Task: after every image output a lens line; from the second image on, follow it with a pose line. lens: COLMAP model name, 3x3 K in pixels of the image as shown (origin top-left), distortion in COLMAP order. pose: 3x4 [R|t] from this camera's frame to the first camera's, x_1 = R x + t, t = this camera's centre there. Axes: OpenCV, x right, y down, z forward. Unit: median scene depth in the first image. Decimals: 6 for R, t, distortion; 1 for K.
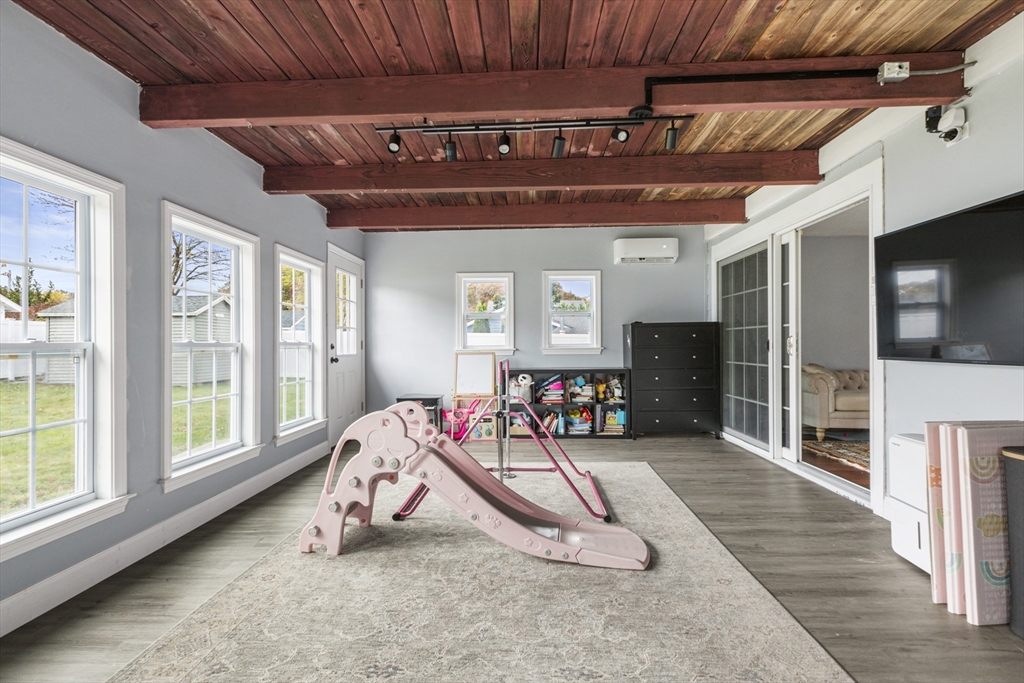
lens RADIAL K [[456.6, 0, 512.1], [0, 456.6, 341.7], [0, 0, 1]] dist [0.001852, -0.000581]
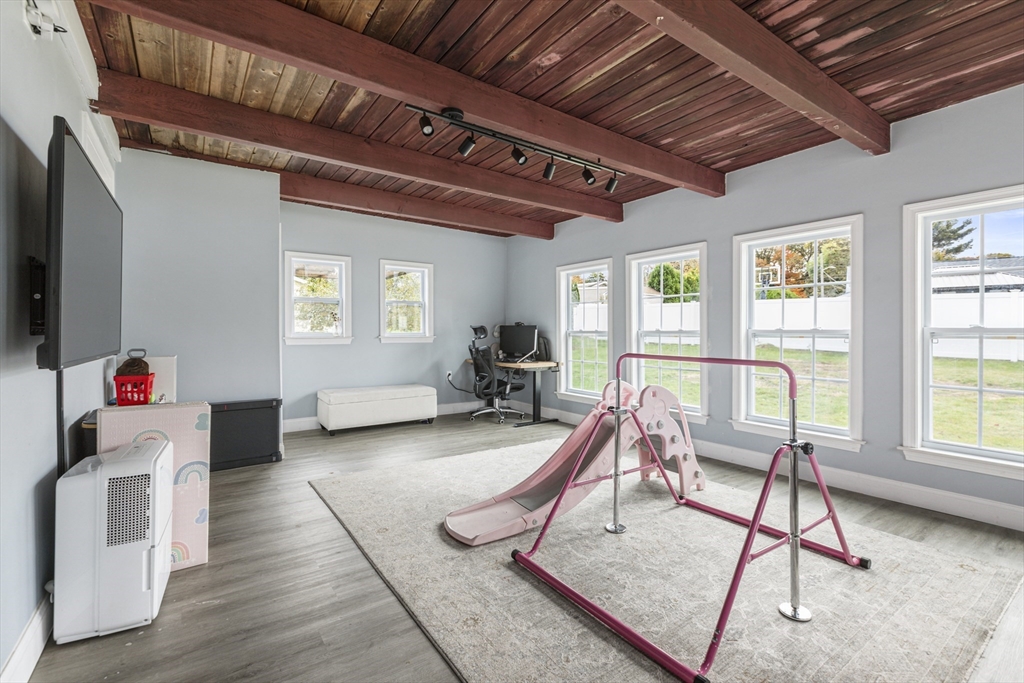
lens RADIAL K [[456.6, 0, 511.8], [0, 456.6, 336.5], [0, 0, 1]] dist [0.001852, -0.000581]
pose [[-0.796183, 0.008572, -0.604995, 0.684695], [0.010714, 0.999943, 0.000068, 0.010675], [0.604961, -0.006428, -0.796229, 1.617780]]
